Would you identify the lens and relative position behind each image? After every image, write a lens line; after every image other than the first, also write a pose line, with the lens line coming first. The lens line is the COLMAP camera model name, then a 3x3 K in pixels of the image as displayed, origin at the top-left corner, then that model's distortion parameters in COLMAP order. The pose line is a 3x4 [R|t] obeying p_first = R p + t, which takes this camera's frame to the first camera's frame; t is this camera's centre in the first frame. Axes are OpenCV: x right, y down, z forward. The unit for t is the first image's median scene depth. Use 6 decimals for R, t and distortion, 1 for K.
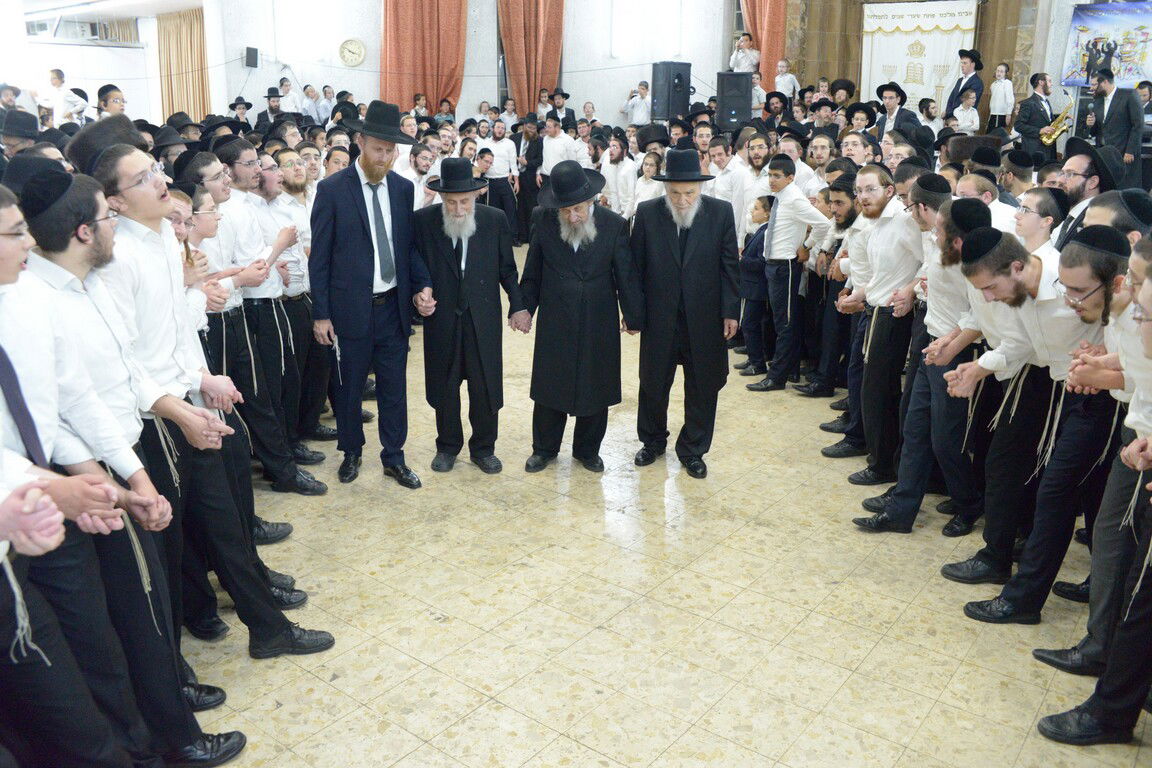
lens RADIAL K [[945.7, 0, 579.0], [0, 945.7, 388.9], [0, 0, 1]] dist [-0.193688, 0.163588]
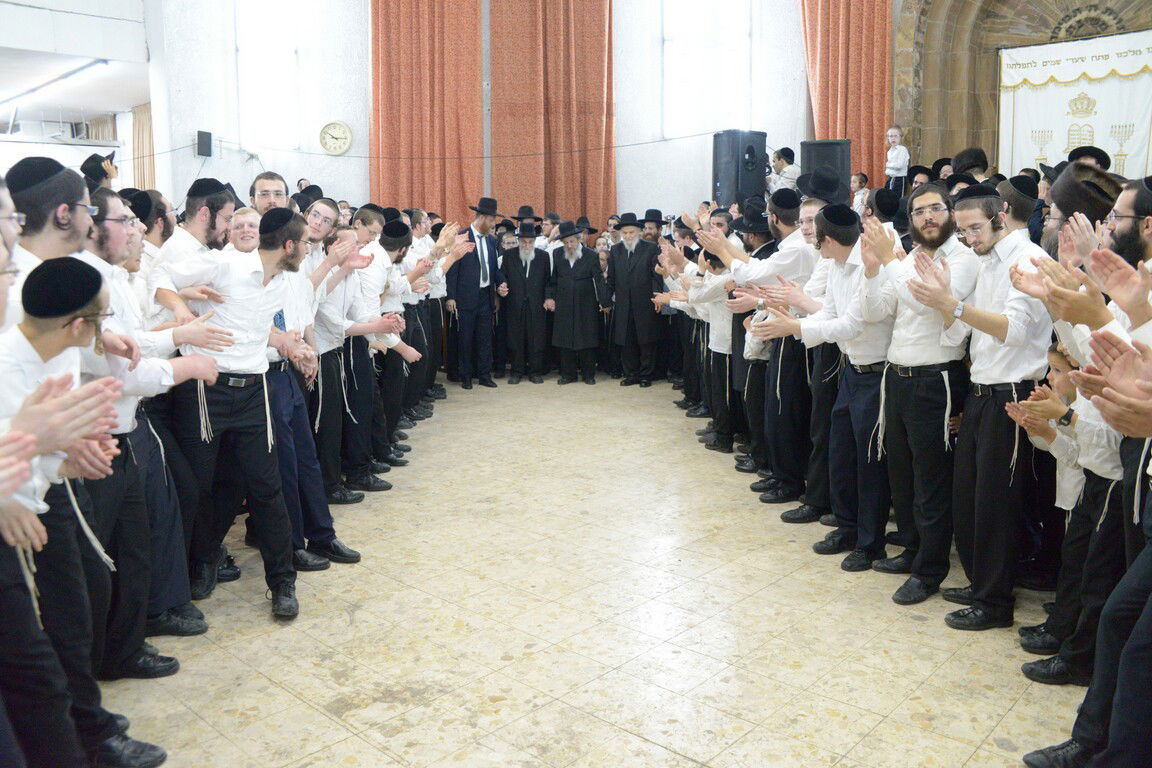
lens RADIAL K [[947.1, 0, 576.0], [0, 947.1, 384.0], [0, 0, 1]] dist [-0.197815, 0.170918]
pose [[0.996531, -0.002352, -0.083187, 0.094542], [-0.008874, 0.990897, -0.134328, -0.165406], [0.082746, 0.134600, 0.987439, 0.845931]]
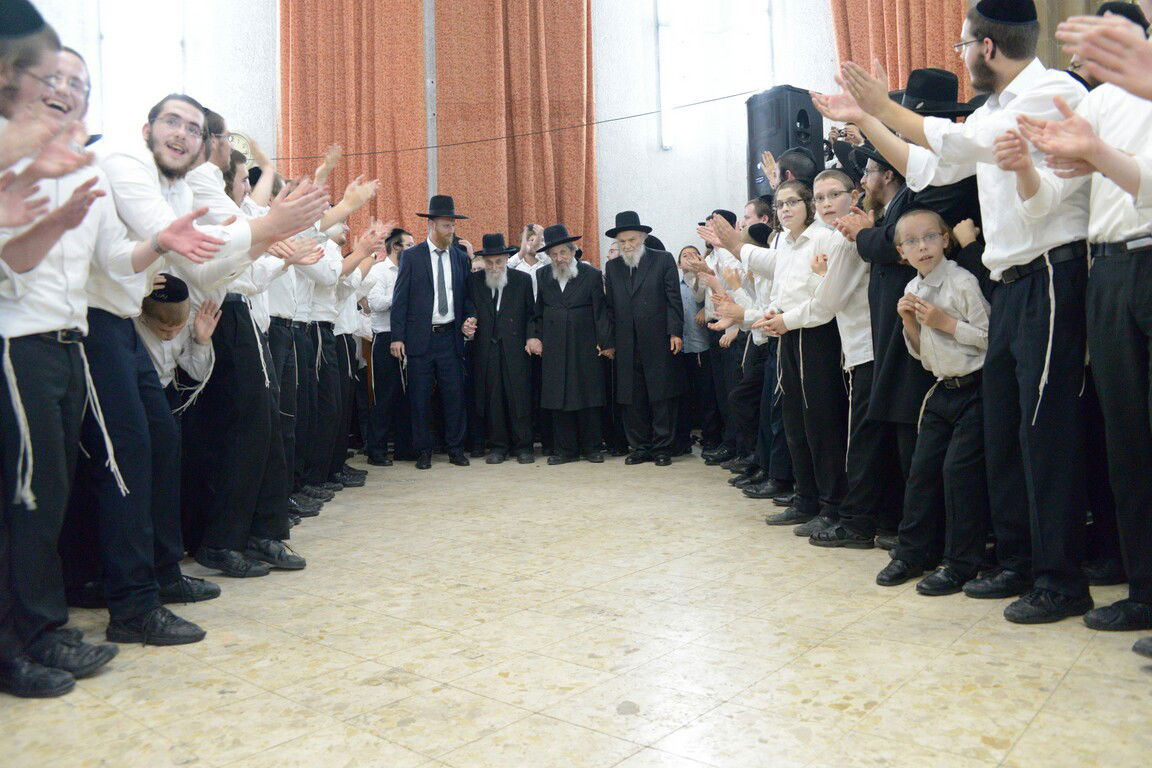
lens RADIAL K [[947.1, 0, 576.0], [0, 947.1, 384.0], [0, 0, 1]] dist [-0.197815, 0.170918]
pose [[0.998197, -0.038208, -0.046281, 0.006867], [0.025275, 0.967070, -0.253253, -0.205216], [0.054434, 0.251626, 0.966292, 1.560779]]
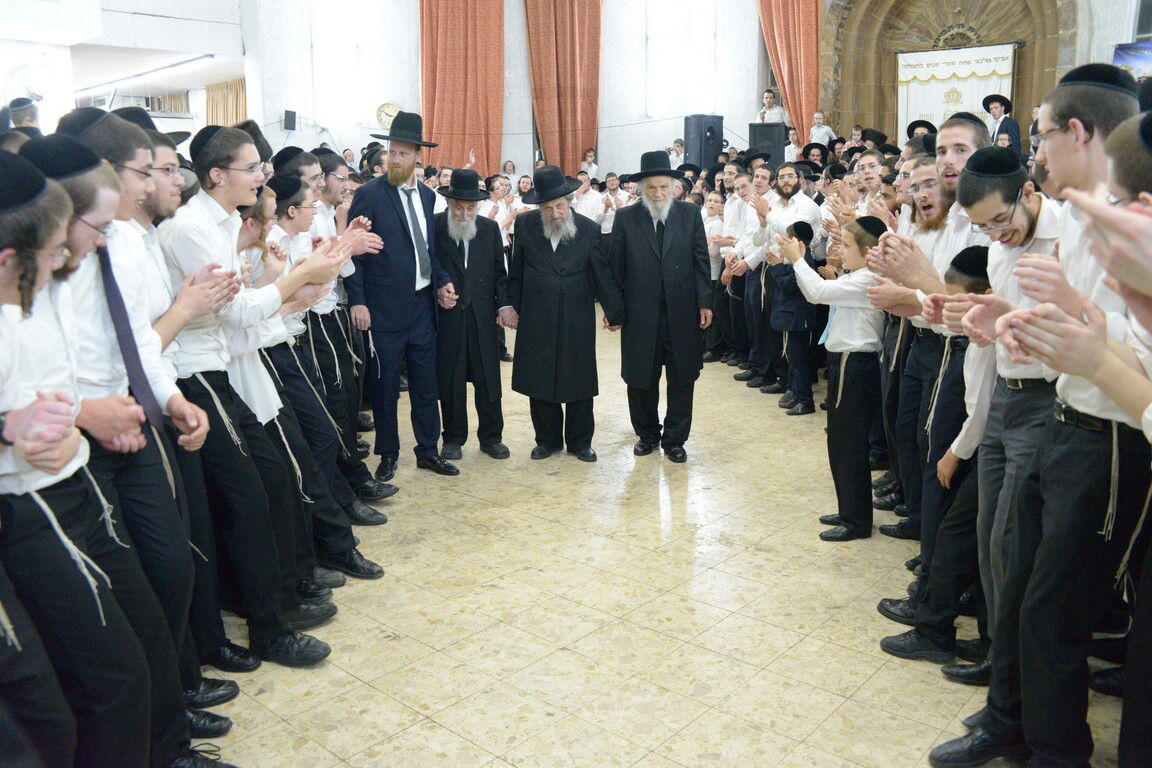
lens RADIAL K [[947.1, 0, 576.0], [0, 947.1, 384.0], [0, 0, 1]] dist [-0.197815, 0.170918]
pose [[0.997977, -0.003453, -0.063484, 0.076136], [-0.002347, 0.995842, -0.091062, 0.070502], [0.063534, 0.091027, 0.993820, 0.076685]]
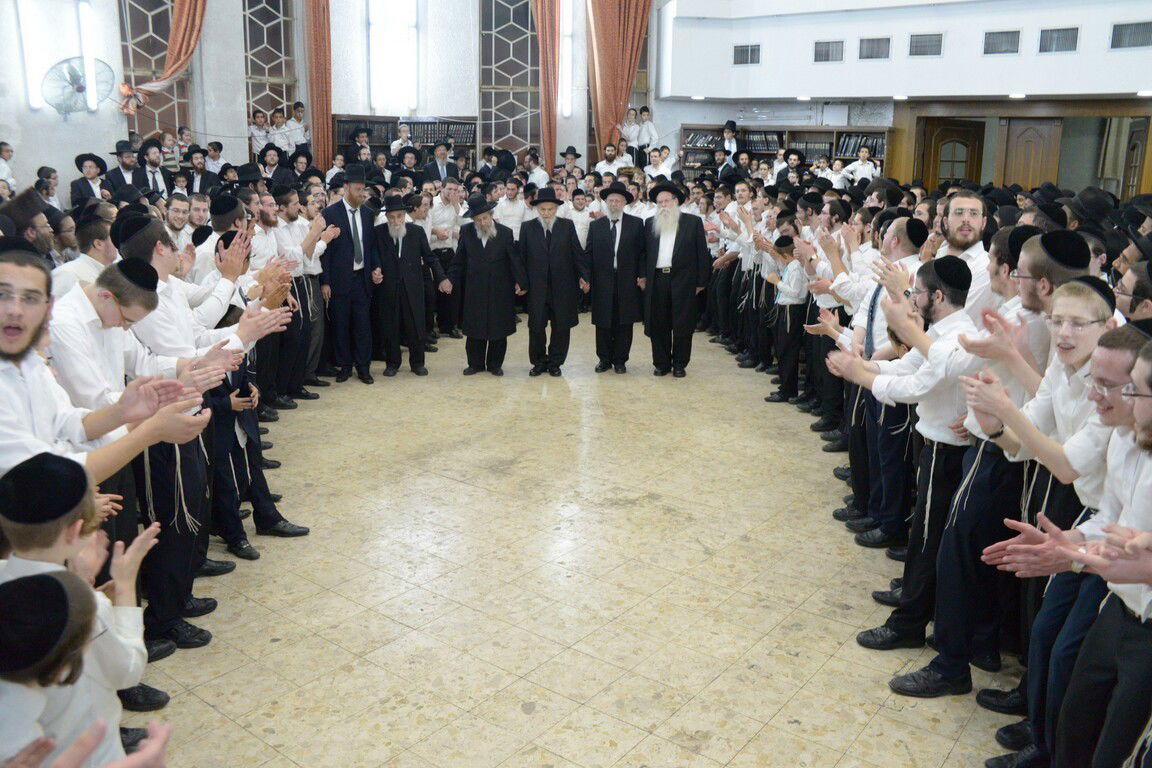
lens RADIAL K [[947.1, 0, 576.0], [0, 947.1, 384.0], [0, 0, 1]] dist [-0.197815, 0.170918]
pose [[-0.999828, -0.017364, -0.006587, -0.025437], [-0.018339, 0.867139, 0.497729, -0.791313], [-0.002930, 0.497764, -0.867308, 2.601893]]
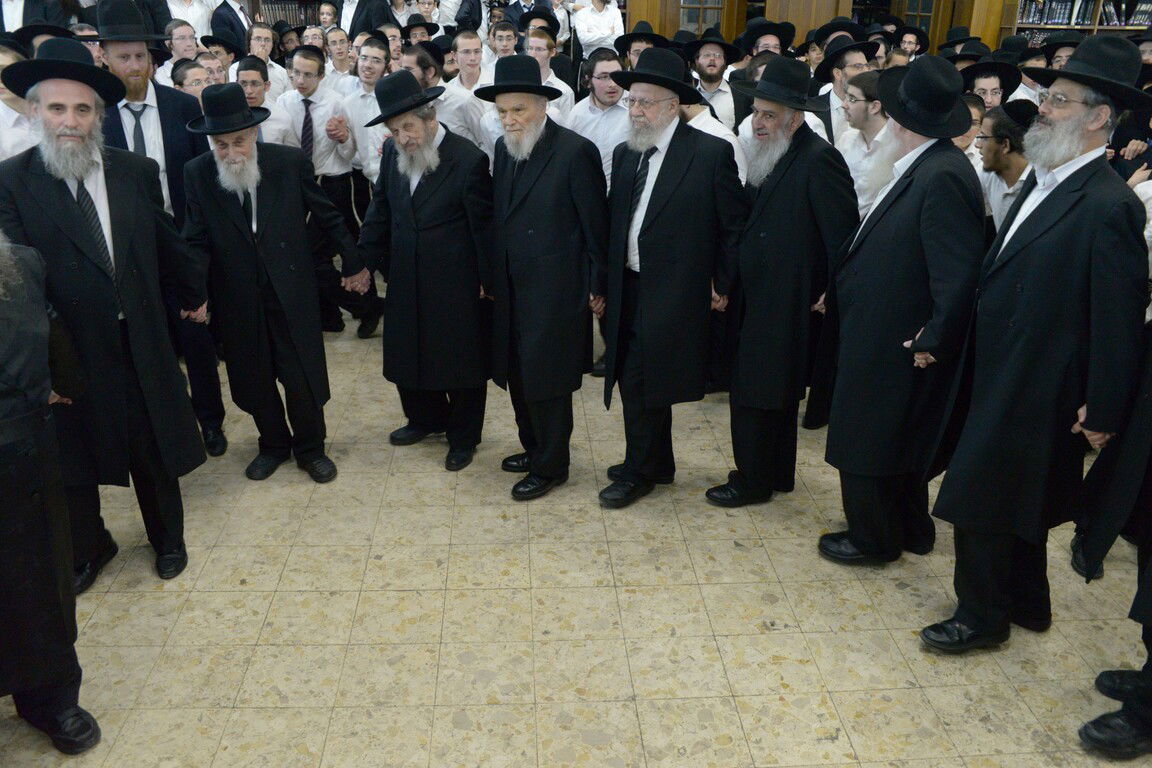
lens RADIAL K [[947.1, 0, 576.0], [0, 947.1, 384.0], [0, 0, 1]] dist [-0.197815, 0.170918]
pose [[-0.749743, 0.227893, -0.621249, 0.405103], [-0.216544, 0.802642, 0.555765, -0.321717], [0.625295, 0.551209, -0.552427, 1.045478]]
